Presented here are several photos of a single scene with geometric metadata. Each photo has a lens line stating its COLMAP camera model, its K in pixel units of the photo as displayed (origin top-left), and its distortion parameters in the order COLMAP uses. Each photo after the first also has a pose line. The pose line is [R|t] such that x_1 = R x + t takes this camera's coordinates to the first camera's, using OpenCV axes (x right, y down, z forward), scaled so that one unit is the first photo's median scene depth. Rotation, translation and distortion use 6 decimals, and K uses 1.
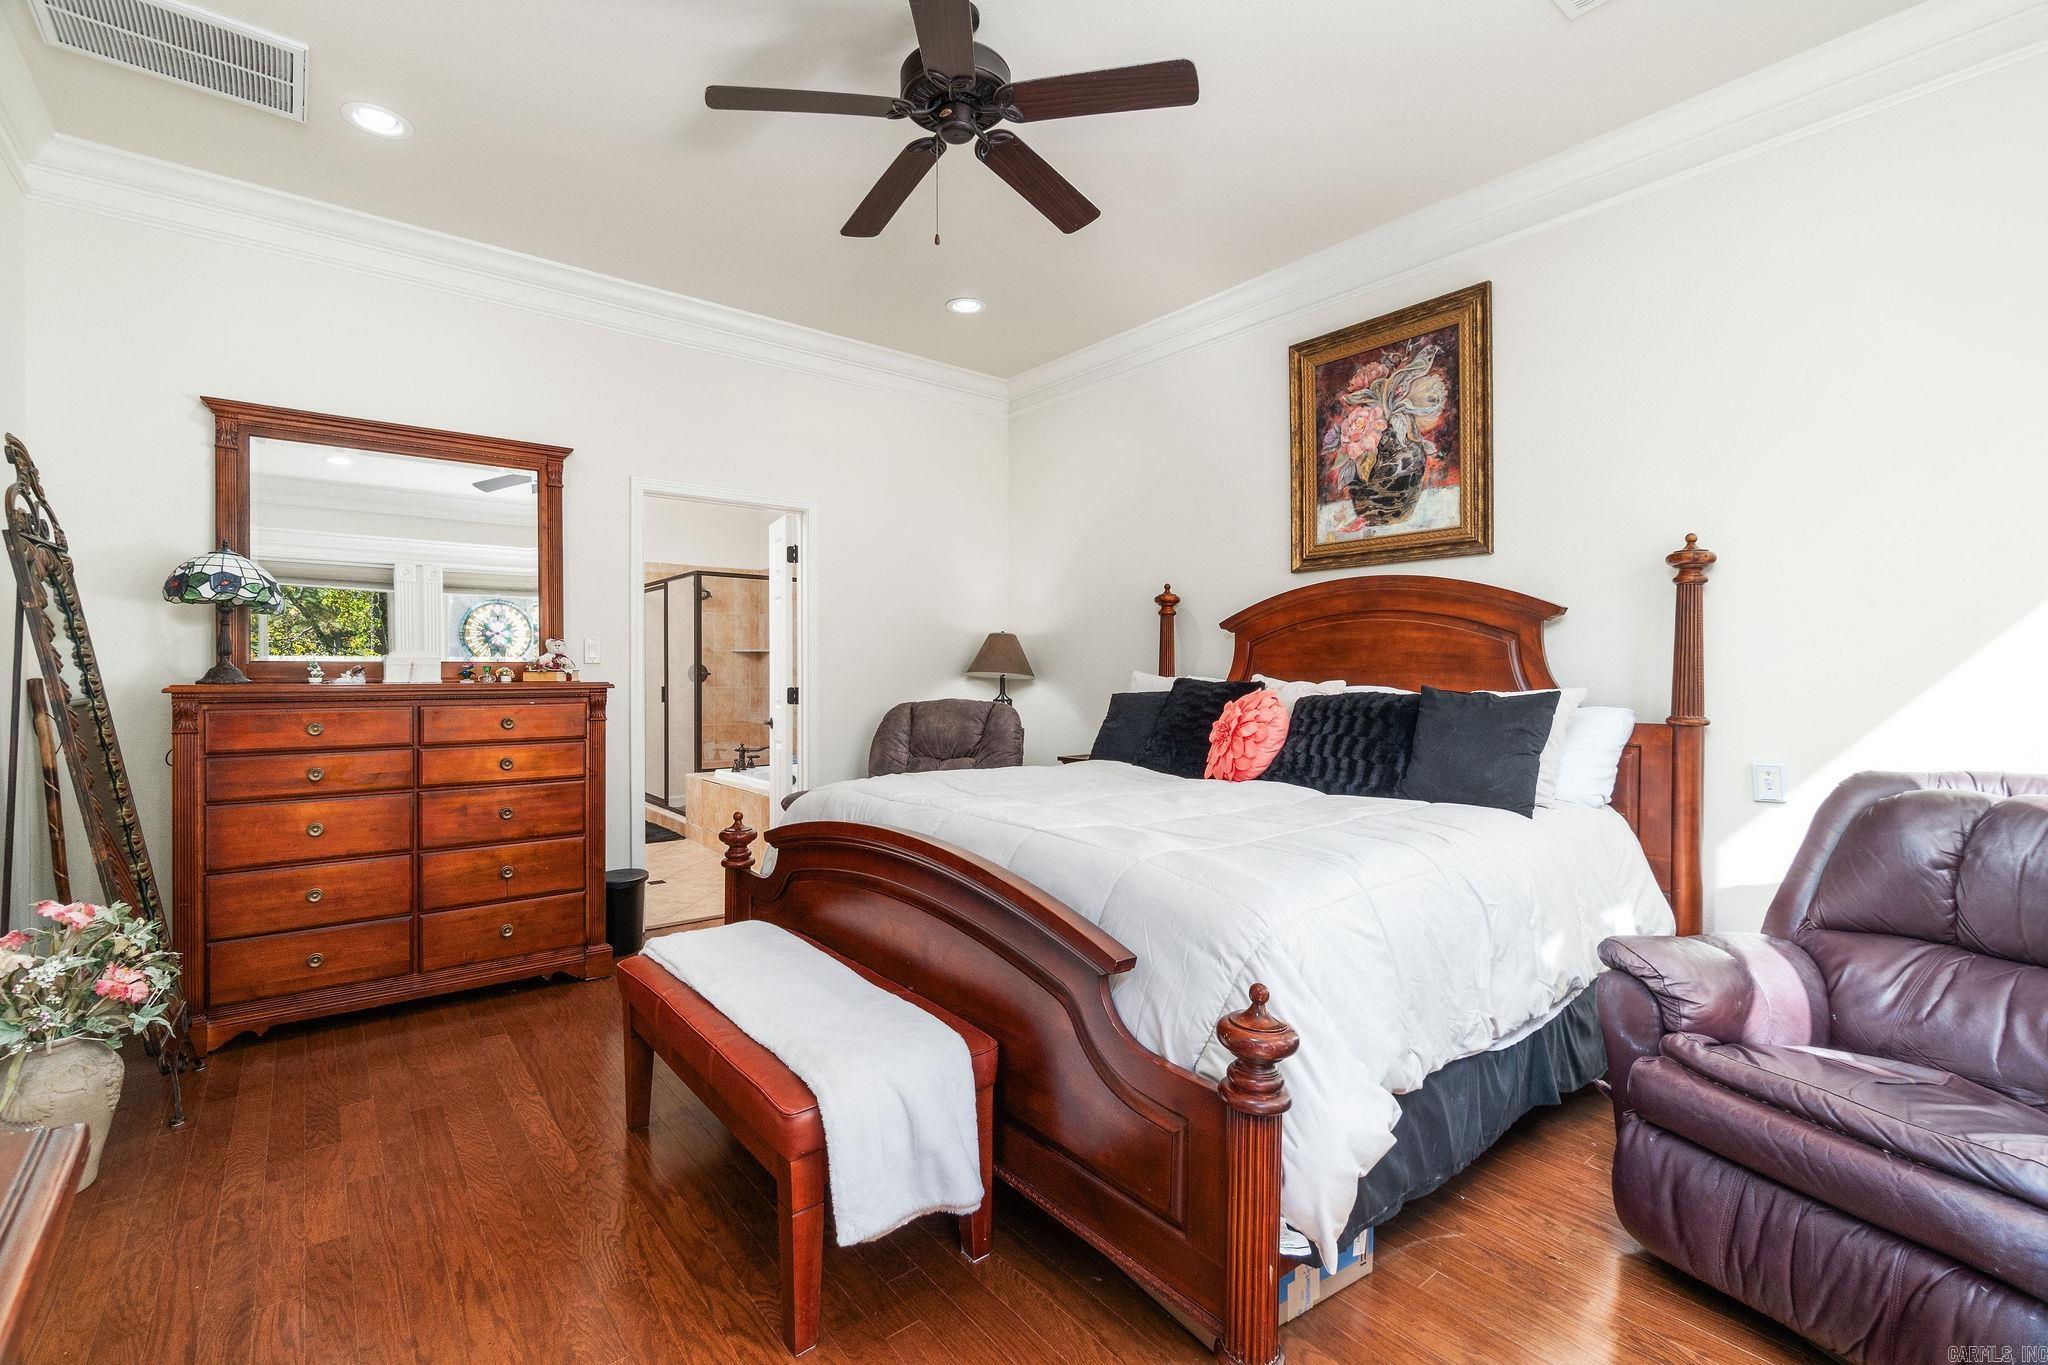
lens RADIAL K [[893.4, 0, 1018.4], [0, 893.4, 674.2], [0, 0, 1]] dist [-0.000732, -0.000022]
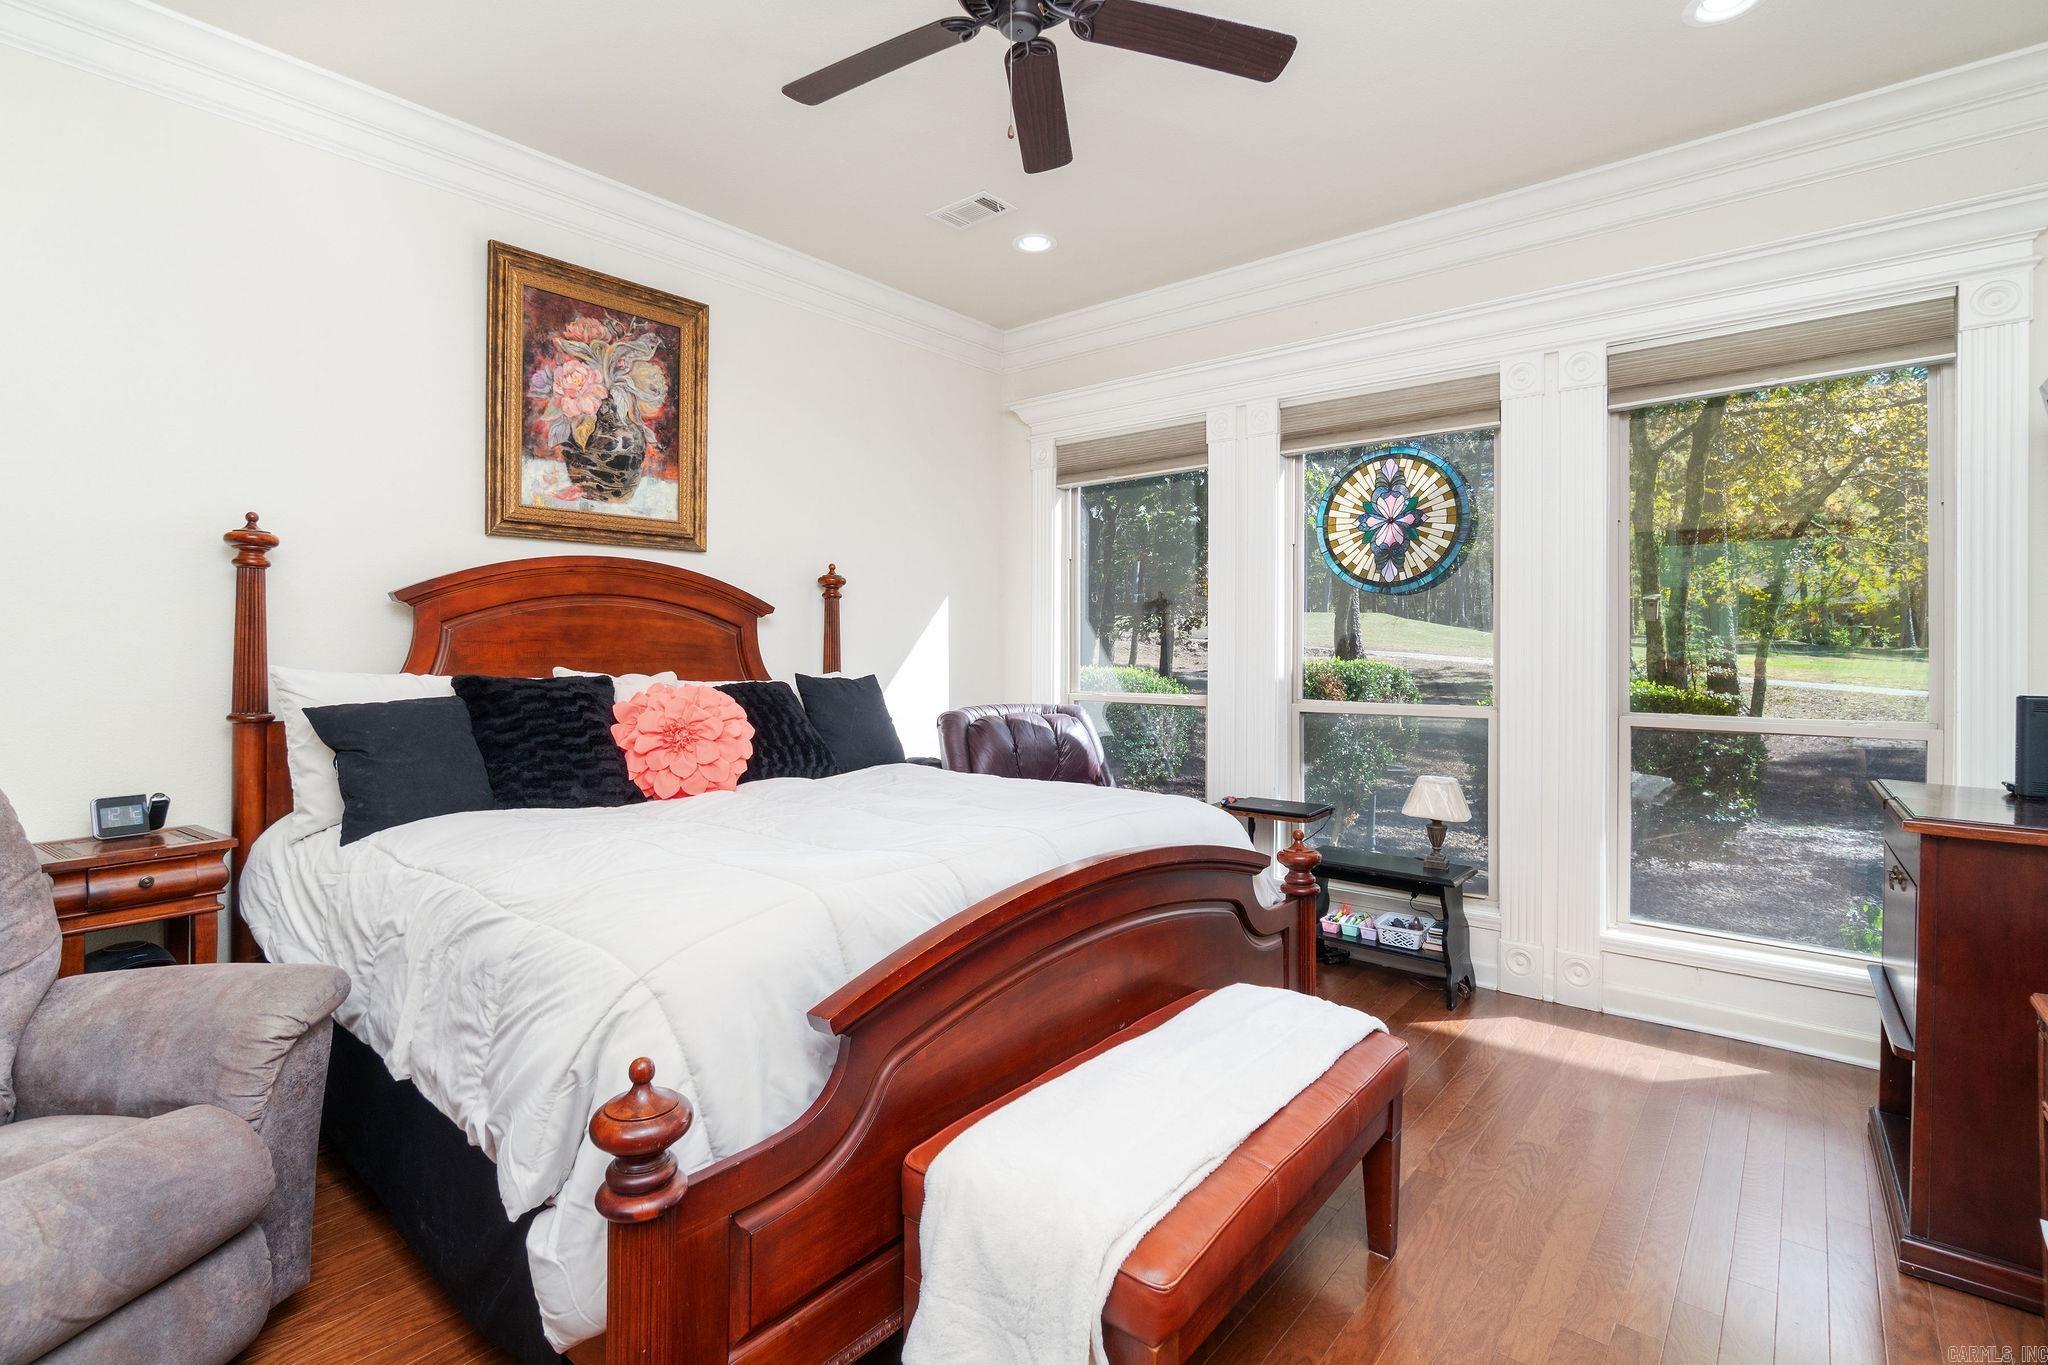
lens RADIAL K [[955.5, 0, 1021.7], [0, 955.5, 665.2], [0, 0, 1]] dist [-0.000391, 0.000048]
pose [[-0.184160, -0.008746, 0.982857, -0.639955], [0.012537, 0.999858, 0.011246, -0.004699], [-0.982816, 0.014393, -0.184024, 0.765507]]
